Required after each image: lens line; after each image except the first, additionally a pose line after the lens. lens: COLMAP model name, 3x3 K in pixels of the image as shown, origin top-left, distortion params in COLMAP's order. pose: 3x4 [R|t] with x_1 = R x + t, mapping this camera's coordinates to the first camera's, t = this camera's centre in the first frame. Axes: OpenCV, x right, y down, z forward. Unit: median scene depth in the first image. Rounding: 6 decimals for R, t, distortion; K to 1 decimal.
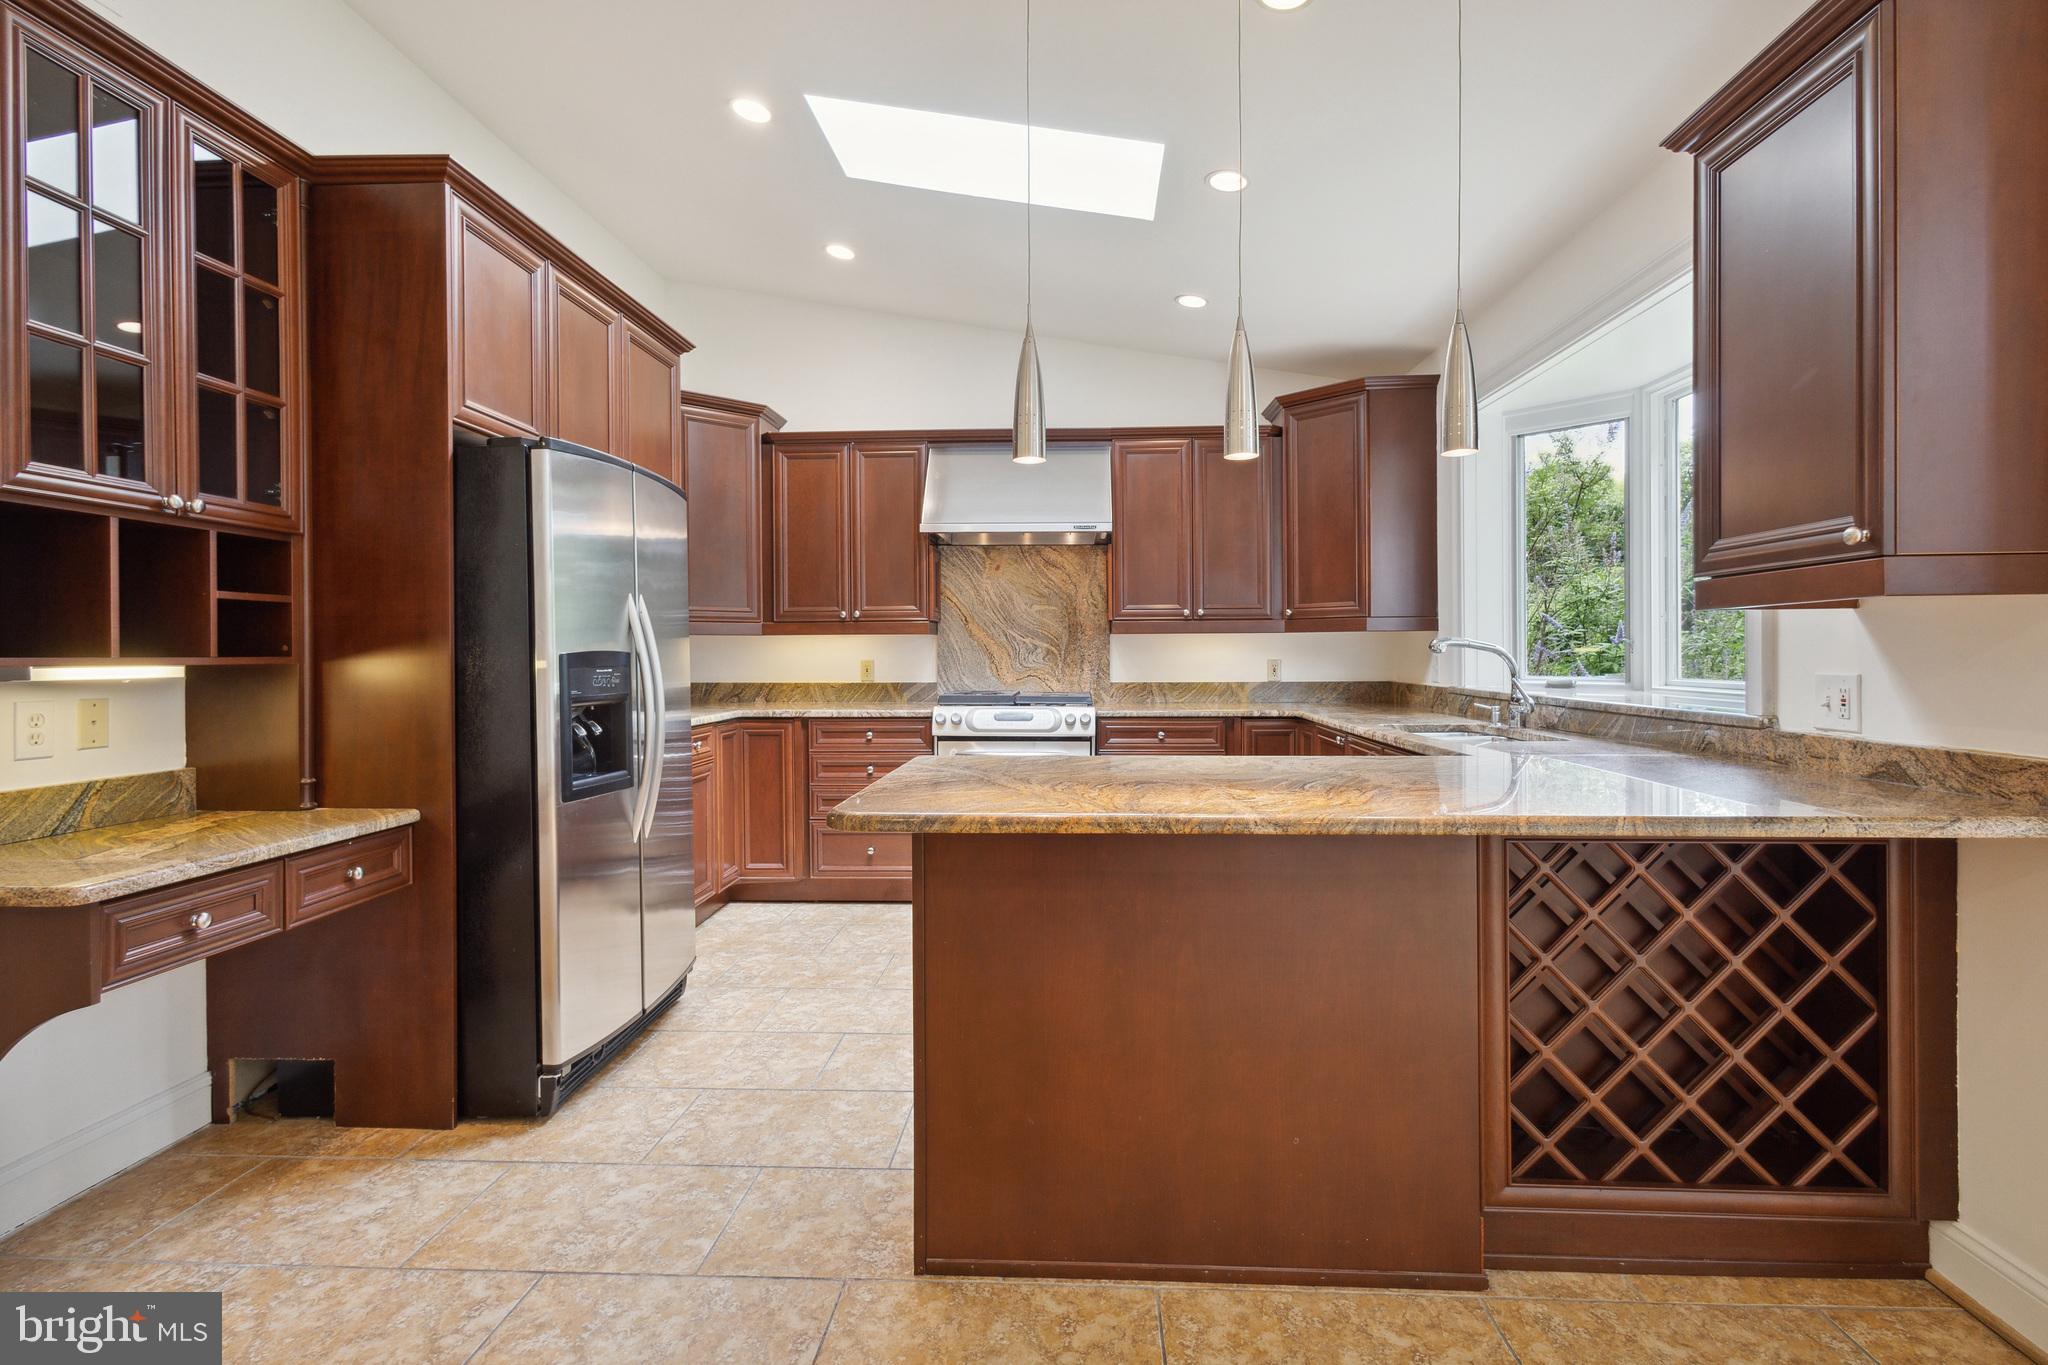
lens RADIAL K [[963.6, 0, 1030.8], [0, 963.6, 656.6], [0, 0, 1]] dist [0.012678, -0.002628]
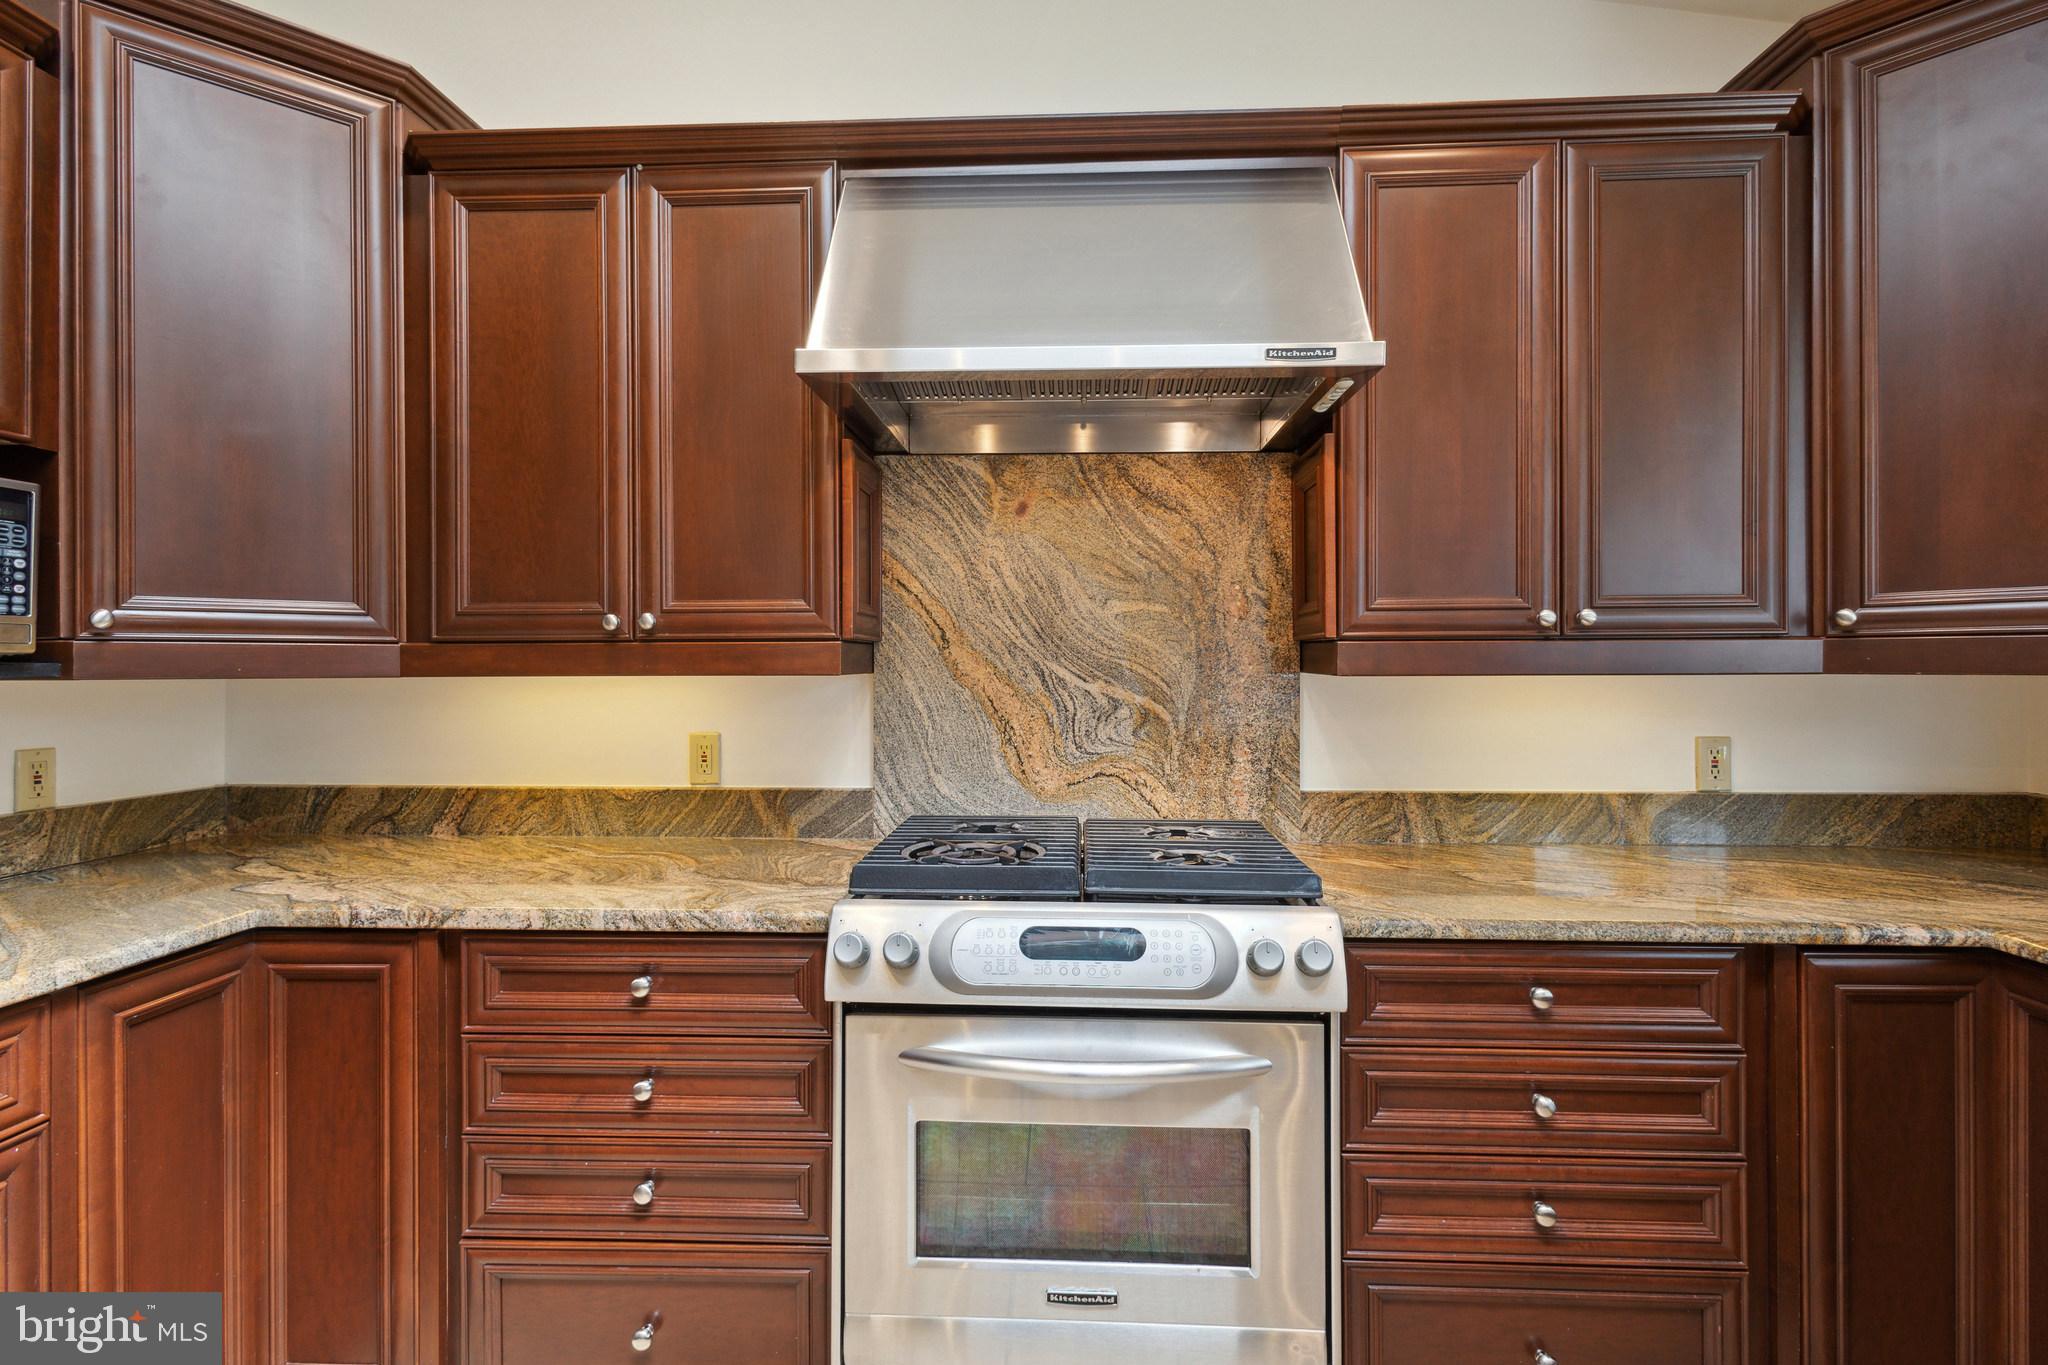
lens RADIAL K [[963.6, 0, 1027.9], [0, 963.6, 663.9], [0, 0, 1]] dist [0.012678, -0.002628]
pose [[0.999997, 0.001949, -0.001422, -0.034596], [-0.001961, 0.999962, -0.008447, -0.025930], [0.001405, 0.008450, 0.999963, 0.661719]]
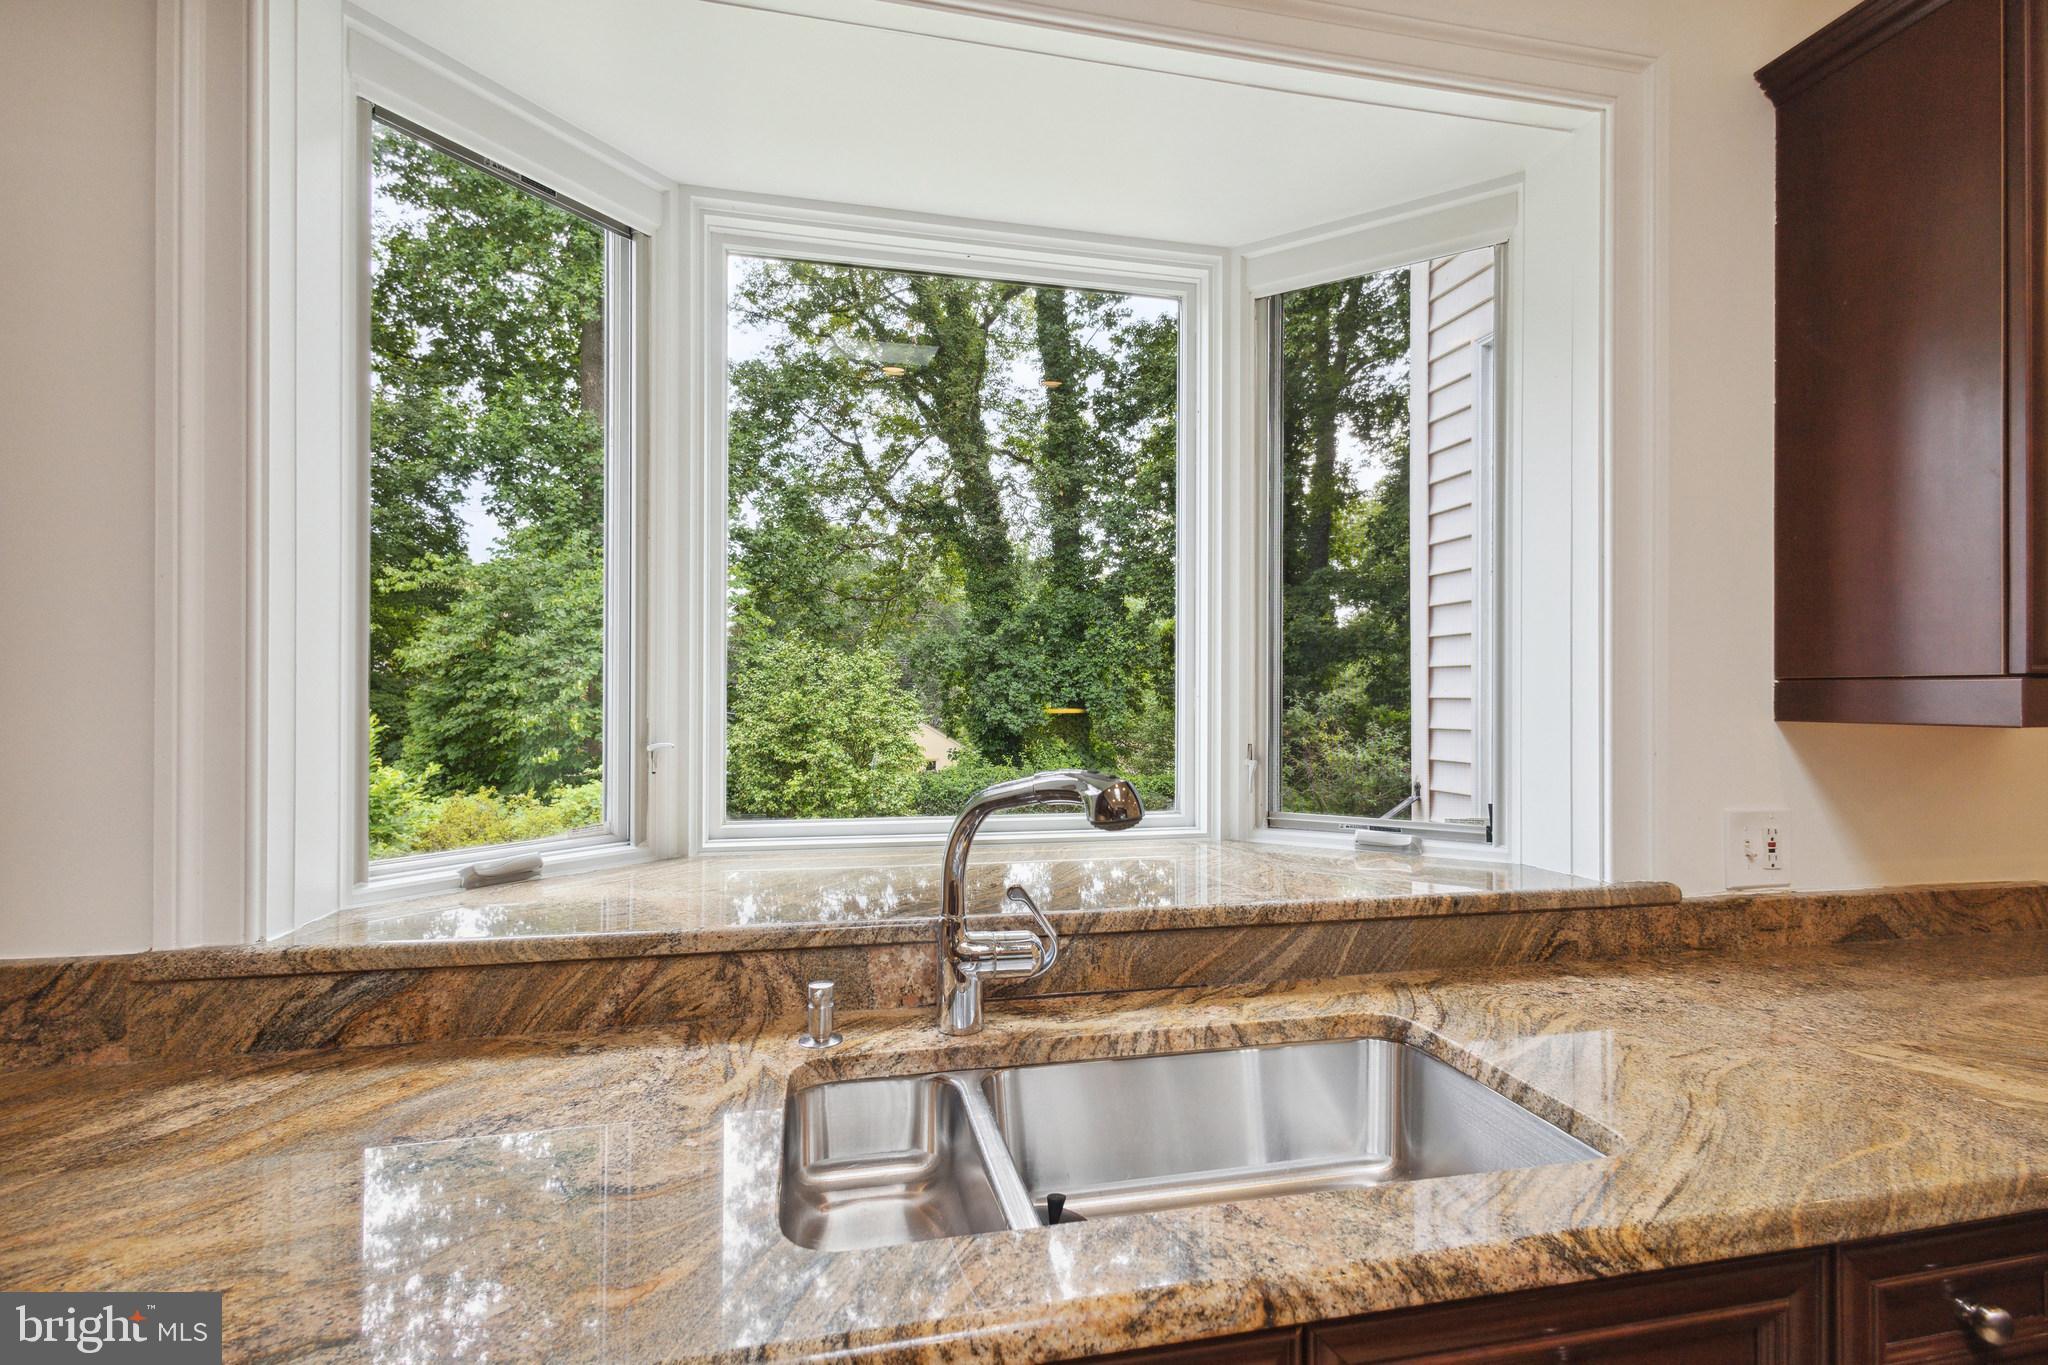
lens RADIAL K [[963.6, 0, 1026.1], [0, 963.6, 692.3], [0, 0, 1]] dist [0.012678, -0.002628]
pose [[-0.273078, 0.012873, 0.961906, 0.125893], [0.004515, 0.999917, -0.012100, -0.028812], [-0.961981, 0.001039, -0.273113, 0.782680]]
